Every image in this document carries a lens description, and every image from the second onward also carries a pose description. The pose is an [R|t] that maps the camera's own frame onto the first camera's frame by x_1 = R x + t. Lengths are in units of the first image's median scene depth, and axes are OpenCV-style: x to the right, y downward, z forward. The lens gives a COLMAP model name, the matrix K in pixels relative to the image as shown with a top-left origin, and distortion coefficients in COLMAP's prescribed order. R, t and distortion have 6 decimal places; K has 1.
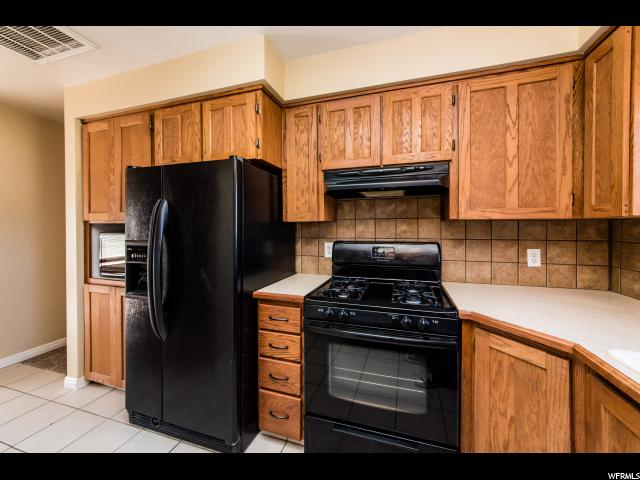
lens RADIAL K [[231.6, 0, 320.7], [0, 231.6, 229.8], [0, 0, 1]] dist [0.001041, 0.000105]
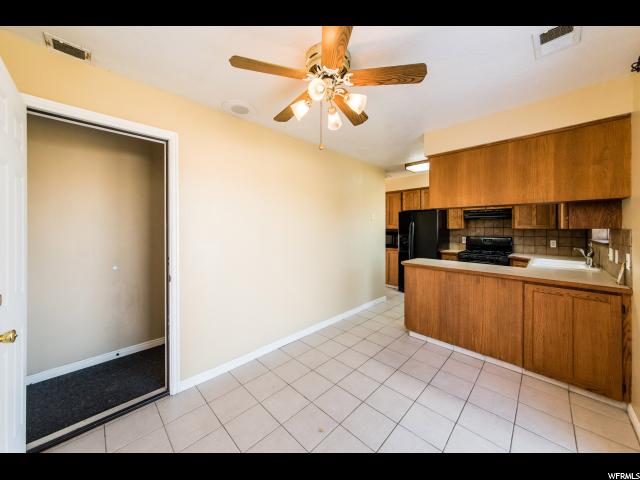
lens RADIAL K [[244.1, 0, 357.1], [0, 244.1, 231.5], [0, 0, 1]] dist [-0.000196, 0.000008]
pose [[0.938987, 0.011538, -0.343760, -0.176303], [-0.010963, 0.999933, 0.003617, 0.000902], [0.343779, 0.000373, 0.939051, -2.257754]]
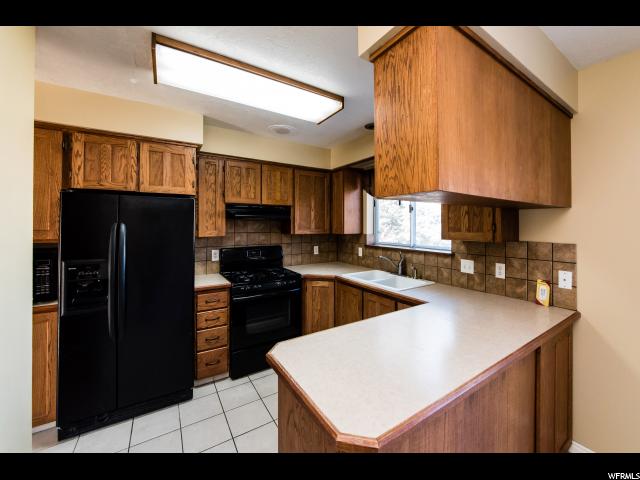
lens RADIAL K [[246.3, 0, 330.0], [0, 246.3, 224.8], [0, 0, 1]] dist [-0.024867, -0.000037]
pose [[0.610415, 0.008464, 0.792037, -0.866106], [0.004438, 0.999891, -0.014106, -0.087063], [-0.792070, 0.012125, 0.610310, -0.542455]]
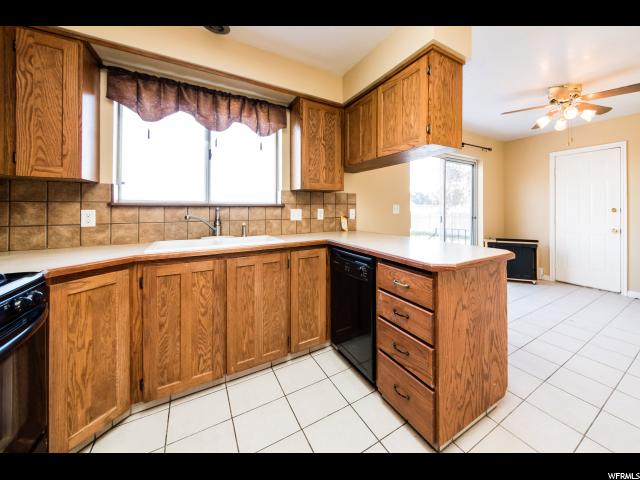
lens RADIAL K [[261.4, 0, 358.2], [0, 261.4, 210.6], [0, 0, 1]] dist [0.012242, -0.008571]
pose [[-0.795498, 0.003751, 0.605945, -0.674253], [0.010686, 0.999912, 0.007840, 0.090763], [-0.605862, 0.012712, -0.795468, 0.771895]]
